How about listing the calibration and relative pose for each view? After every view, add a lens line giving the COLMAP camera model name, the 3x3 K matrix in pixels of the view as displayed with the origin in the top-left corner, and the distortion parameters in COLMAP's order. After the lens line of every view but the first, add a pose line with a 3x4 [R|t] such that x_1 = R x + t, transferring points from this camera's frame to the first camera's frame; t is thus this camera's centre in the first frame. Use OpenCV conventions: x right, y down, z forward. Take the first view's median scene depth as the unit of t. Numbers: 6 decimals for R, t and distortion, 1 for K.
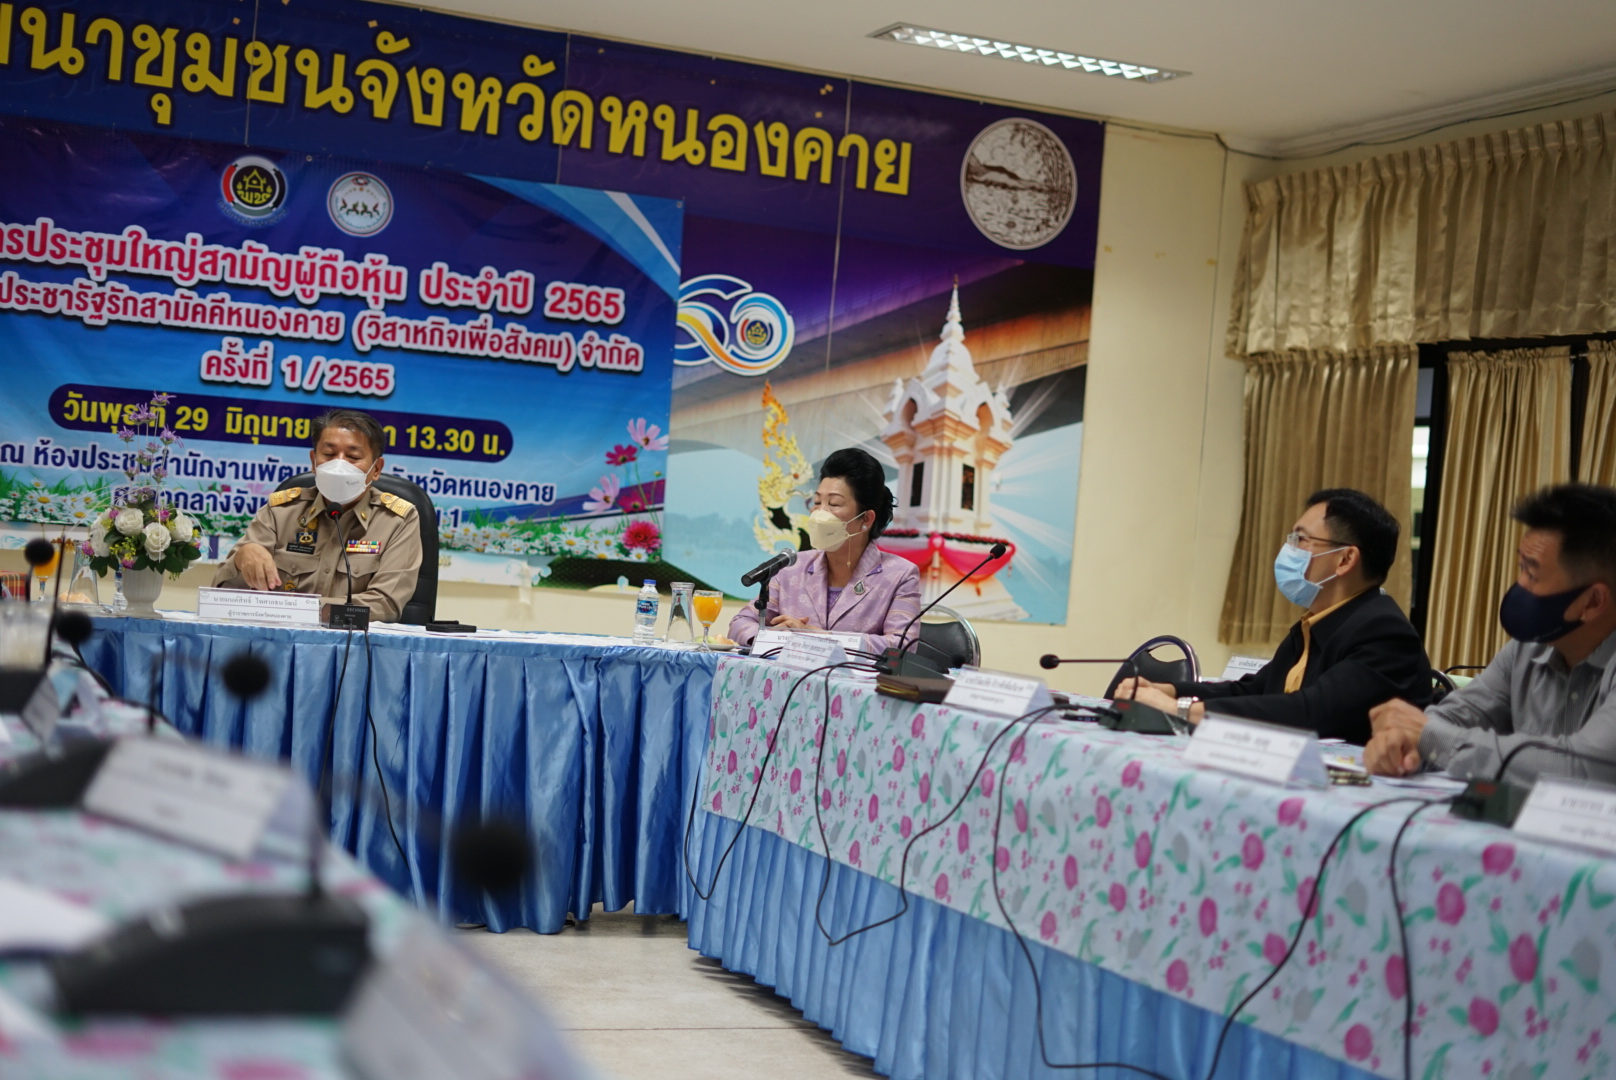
lens RADIAL K [[2334.0, 0, 804.7], [0, 2334.0, 548.2], [0, 0, 1]] dist [-0.030595, 0.037660]
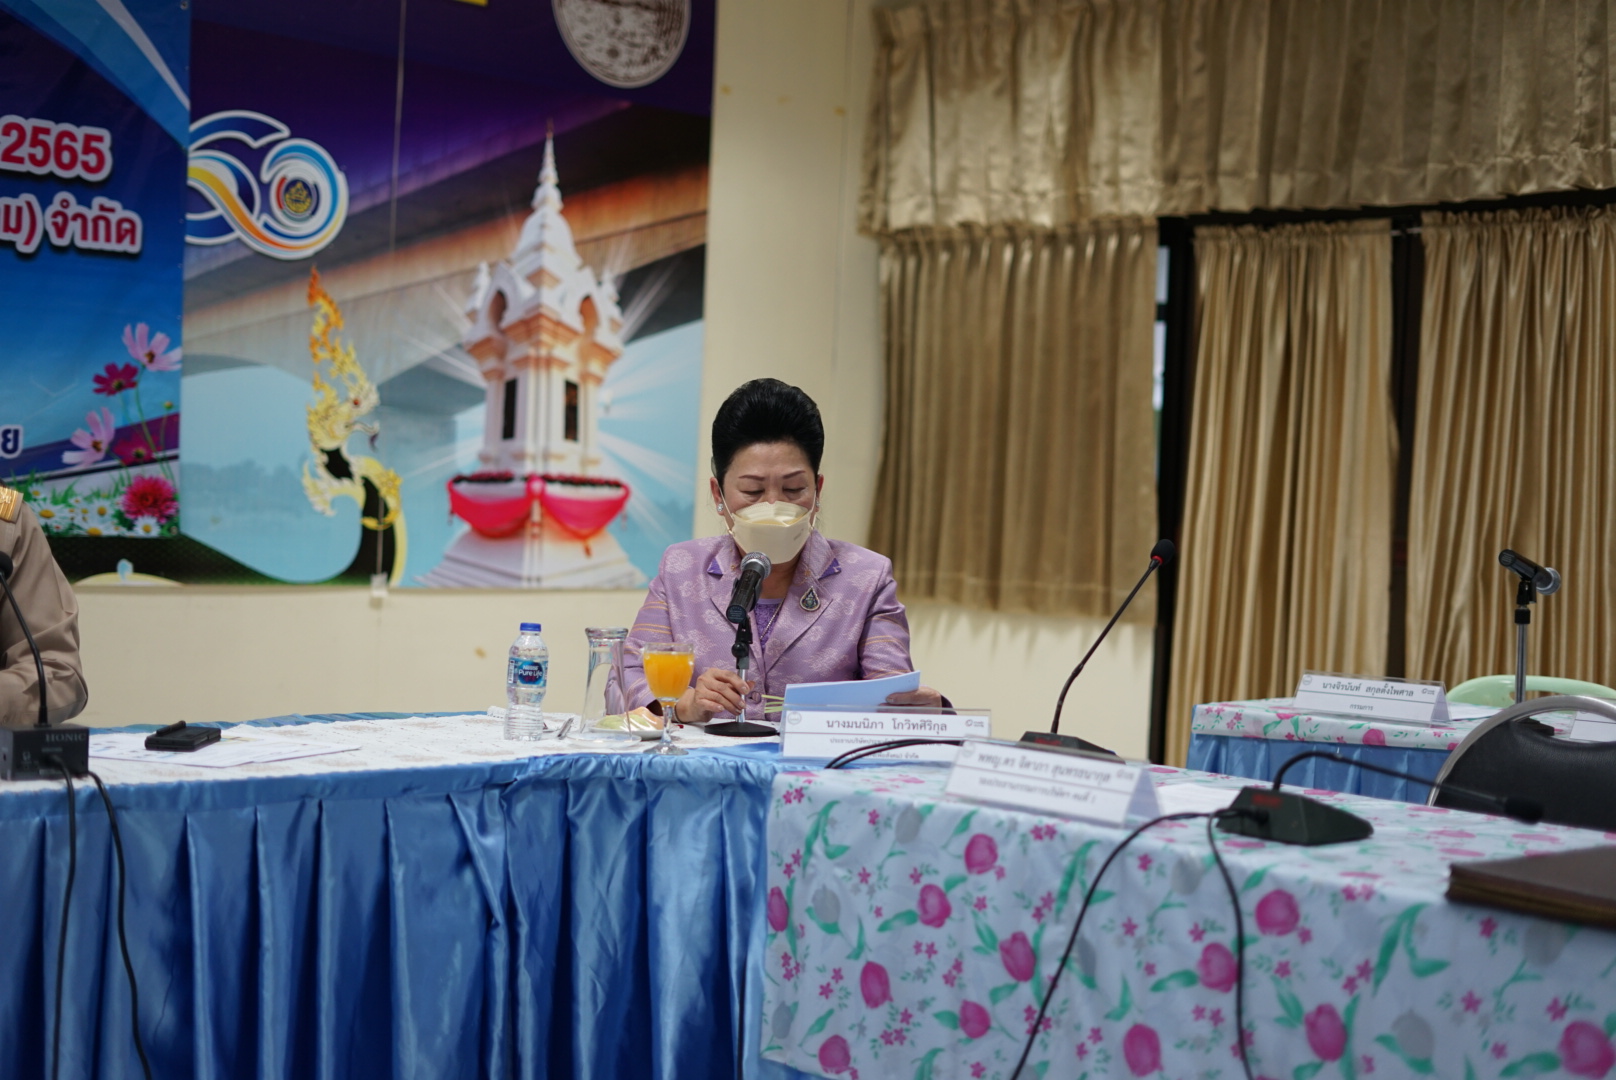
lens RADIAL K [[2342.3, 0, 805.5], [0, 2342.3, 542.2], [0, 0, 1]] dist [-0.024789, 0.029201]
pose [[0.930793, -0.045796, 0.362668, -0.147806], [0.028925, 0.998238, 0.051817, -0.023581], [-0.364401, -0.037741, 0.930477, 0.321169]]
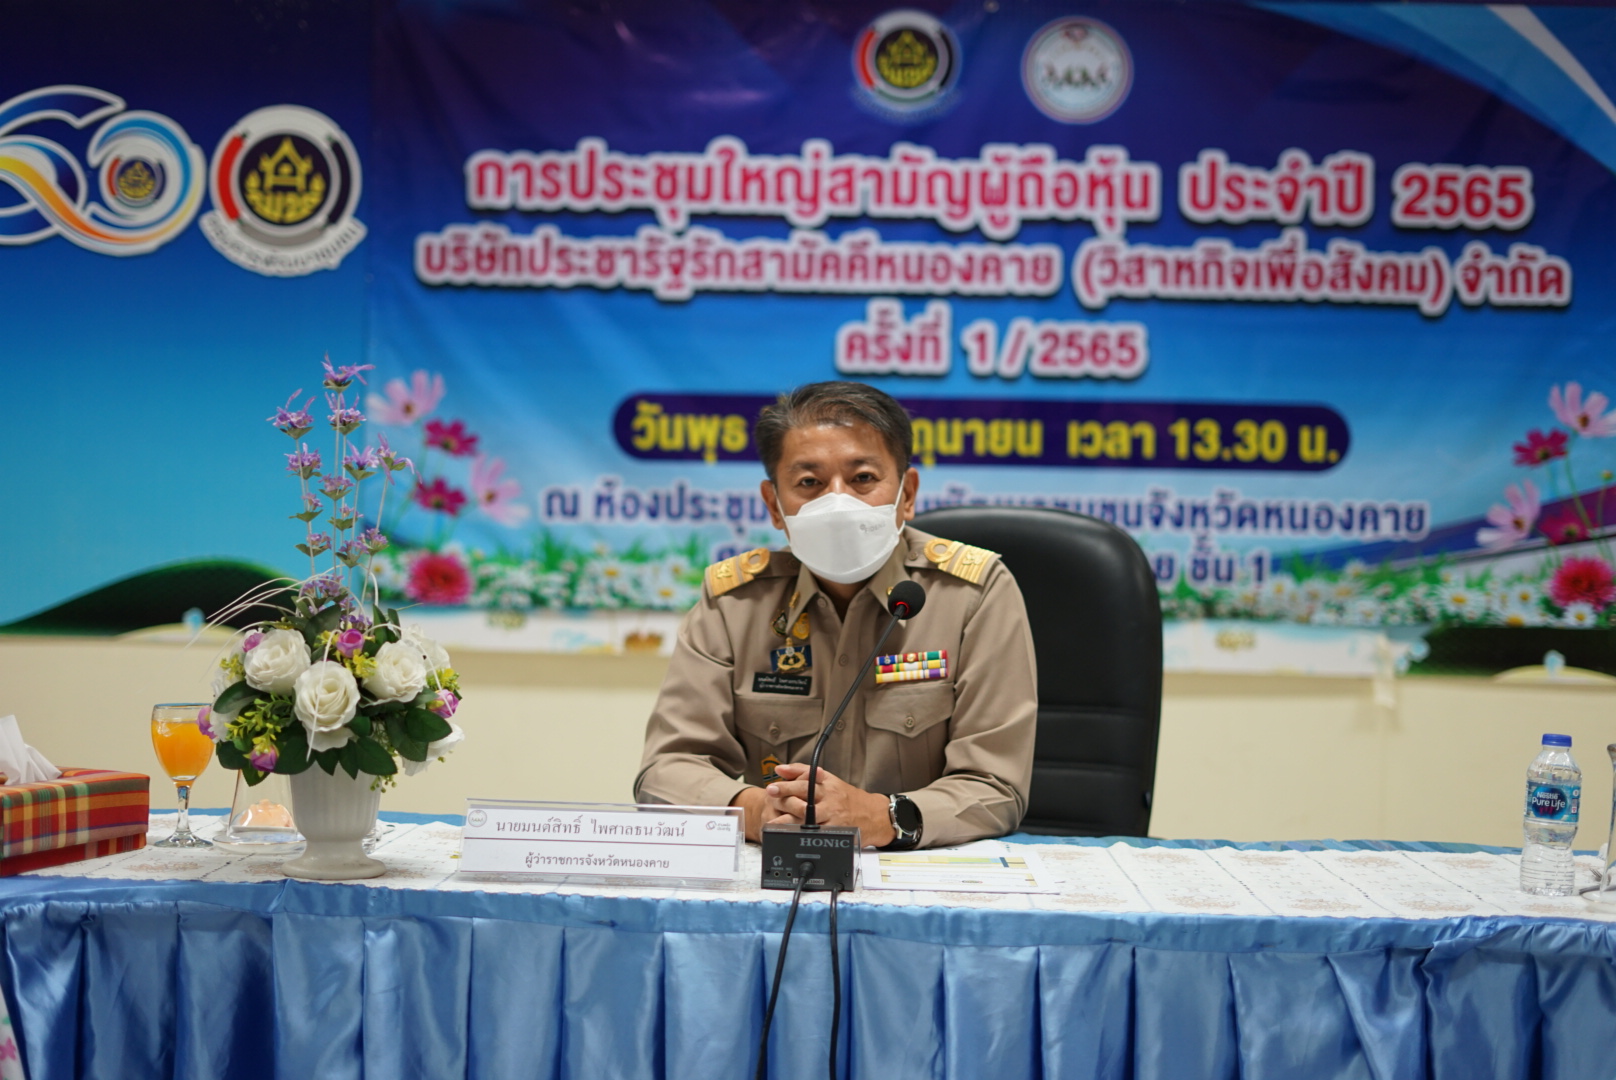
lens RADIAL K [[2352.3, 0, 805.2], [0, 2352.3, 543.7], [0, 0, 1]] dist [-0.024129, -0.007753]
pose [[0.916743, -0.049081, -0.396451, -0.015673], [0.044719, 0.998794, -0.020243, -0.012628], [0.396966, 0.000829, 0.917833, 0.402068]]
